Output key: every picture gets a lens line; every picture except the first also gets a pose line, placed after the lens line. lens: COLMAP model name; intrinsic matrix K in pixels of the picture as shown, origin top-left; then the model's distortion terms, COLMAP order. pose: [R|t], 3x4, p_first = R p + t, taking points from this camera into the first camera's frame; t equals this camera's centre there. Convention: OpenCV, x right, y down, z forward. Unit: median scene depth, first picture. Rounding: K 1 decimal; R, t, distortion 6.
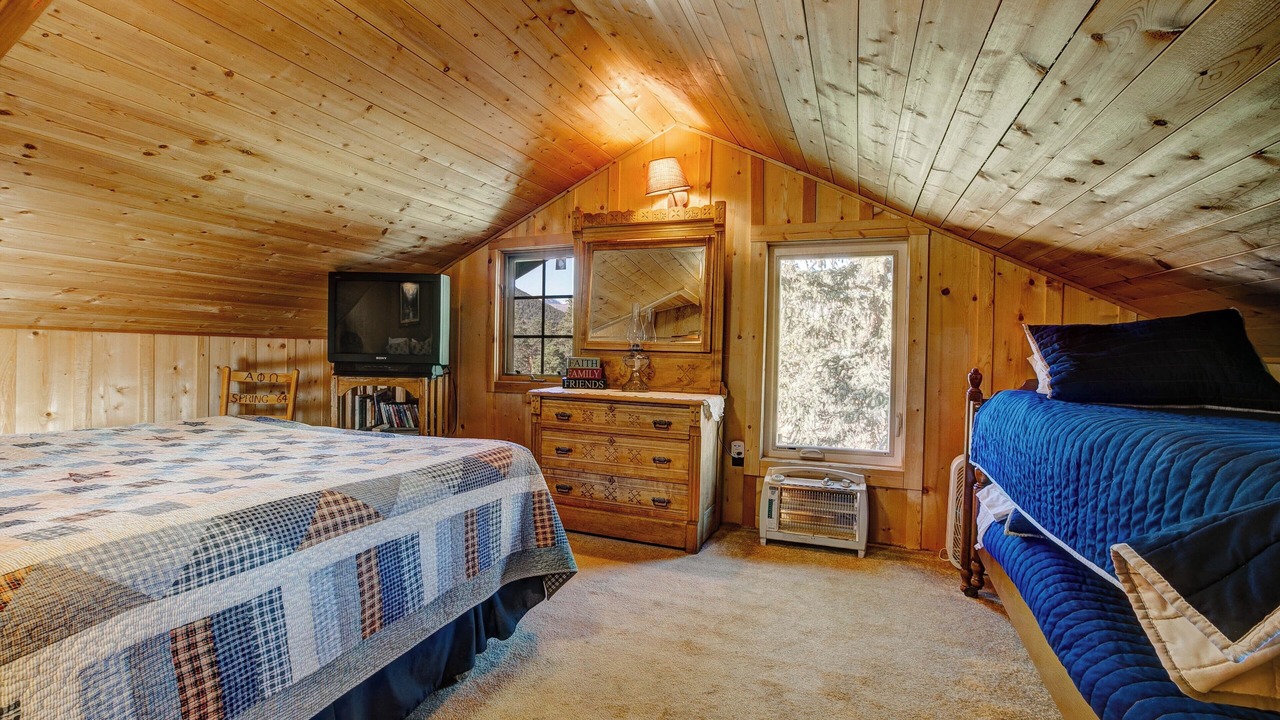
lens RADIAL K [[577.3, 0, 640.0], [0, 577.3, 360.0], [0, 0, 1]] dist [-0.045632, 0.022991]
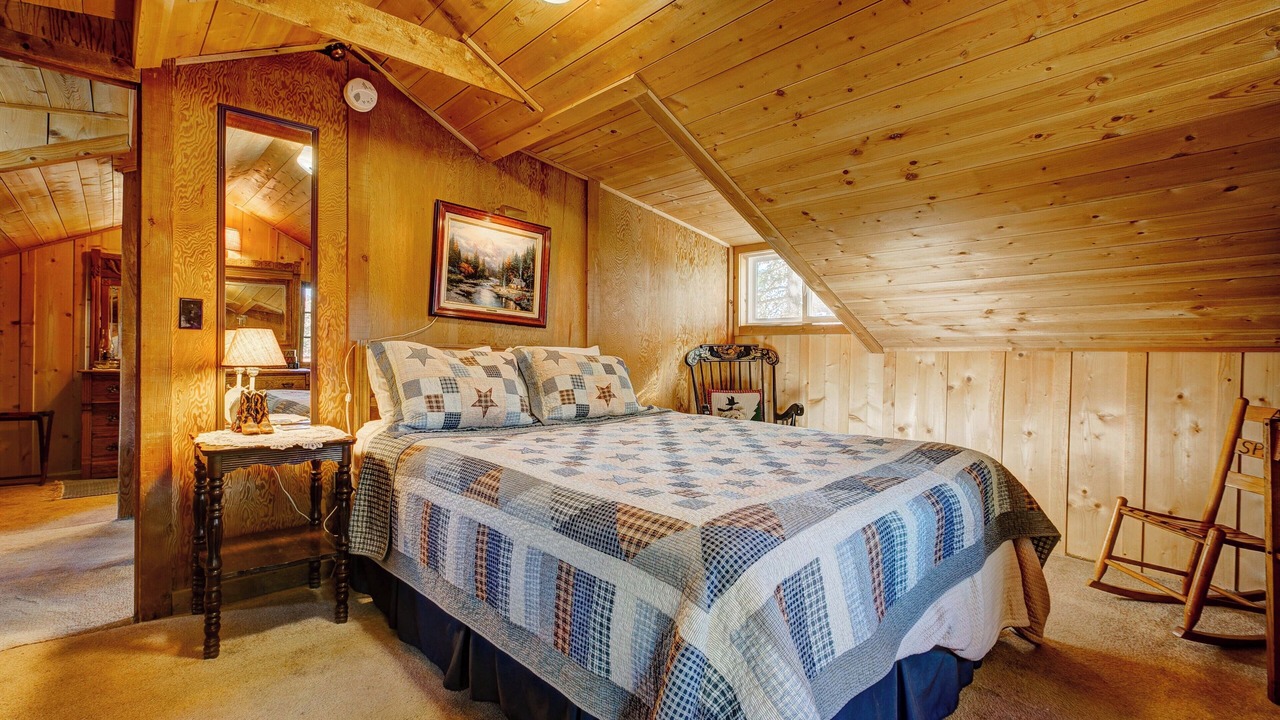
lens RADIAL K [[577.3, 0, 640.0], [0, 577.3, 360.0], [0, 0, 1]] dist [-0.045632, 0.022991]
pose [[-0.444661, -0.026584, -0.895304, 0.203587], [-0.034575, 0.999324, -0.012501, 0.000457], [0.895031, 0.025397, -0.445280, 0.839305]]
